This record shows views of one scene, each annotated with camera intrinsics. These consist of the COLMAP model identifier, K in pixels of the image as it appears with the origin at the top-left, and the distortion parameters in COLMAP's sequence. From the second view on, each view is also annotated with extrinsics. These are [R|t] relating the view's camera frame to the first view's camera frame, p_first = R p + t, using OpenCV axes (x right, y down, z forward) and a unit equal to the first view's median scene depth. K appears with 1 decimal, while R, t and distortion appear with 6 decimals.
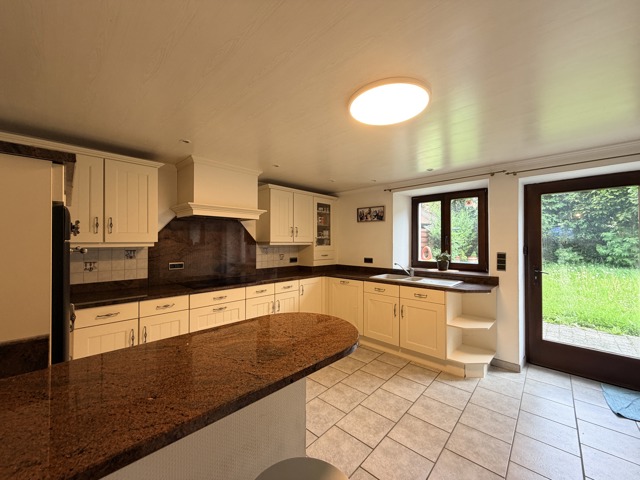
lens RADIAL K [[254.9, 0, 321.2], [0, 254.9, 238.0], [0, 0, 1]] dist [-0.005977, 0.001392]
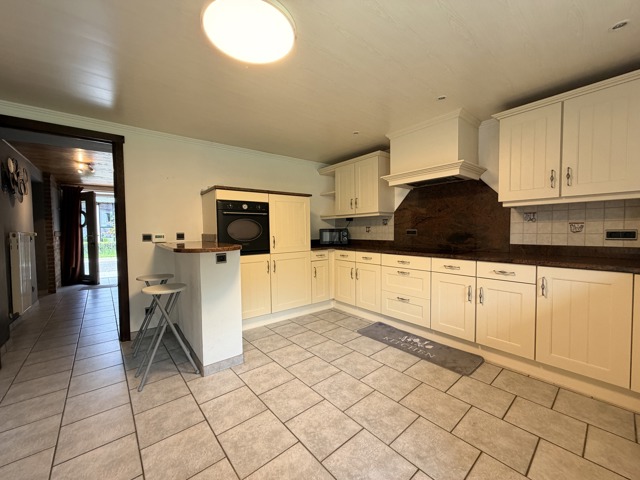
lens RADIAL K [[254.9, 0, 316.6], [0, 254.9, 240.7], [0, 0, 1]] dist [-0.005977, 0.001392]
pose [[-0.134107, 0.041990, -0.990077, 0.611176], [0.028975, 0.998841, 0.038437, 0.090308], [0.990543, -0.023533, -0.135168, 0.726825]]
